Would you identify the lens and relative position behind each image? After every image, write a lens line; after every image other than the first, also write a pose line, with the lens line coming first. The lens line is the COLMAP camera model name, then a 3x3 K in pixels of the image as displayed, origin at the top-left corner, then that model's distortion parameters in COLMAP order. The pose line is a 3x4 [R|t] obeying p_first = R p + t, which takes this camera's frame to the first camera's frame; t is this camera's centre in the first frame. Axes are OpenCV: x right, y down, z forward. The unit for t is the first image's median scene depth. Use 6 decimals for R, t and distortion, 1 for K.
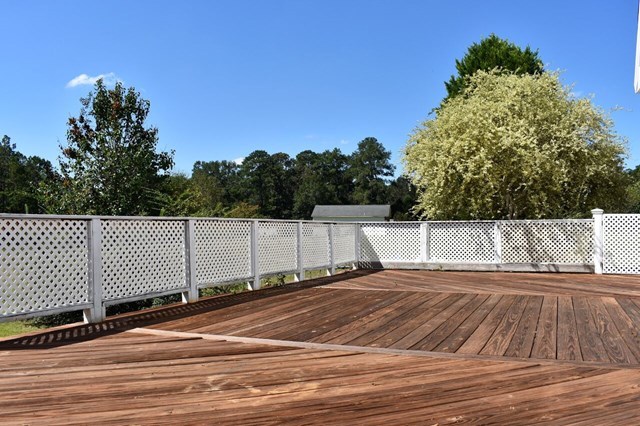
lens RADIAL K [[509.5, 0, 328.6], [0, 509.5, 215.3], [0, 0, 1]] dist [-0.096972, 0.010596]
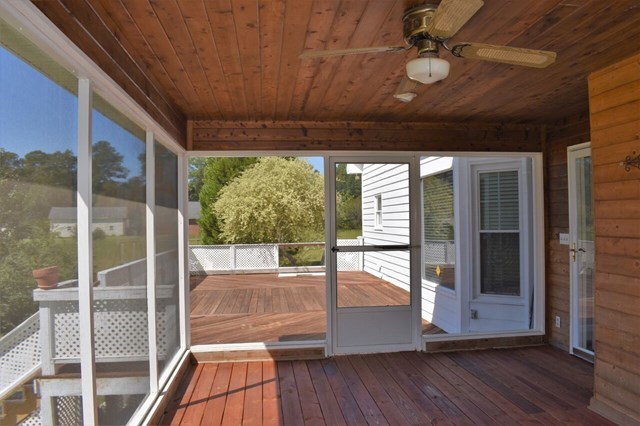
lens RADIAL K [[509.5, 0, 328.6], [0, 509.5, 215.3], [0, 0, 1]] dist [-0.096972, 0.010596]
pose [[0.839402, -0.012123, 0.543376, -0.419177], [-0.000226, 0.999743, 0.022653, -0.115213], [-0.543512, -0.019138, 0.839184, -0.516526]]
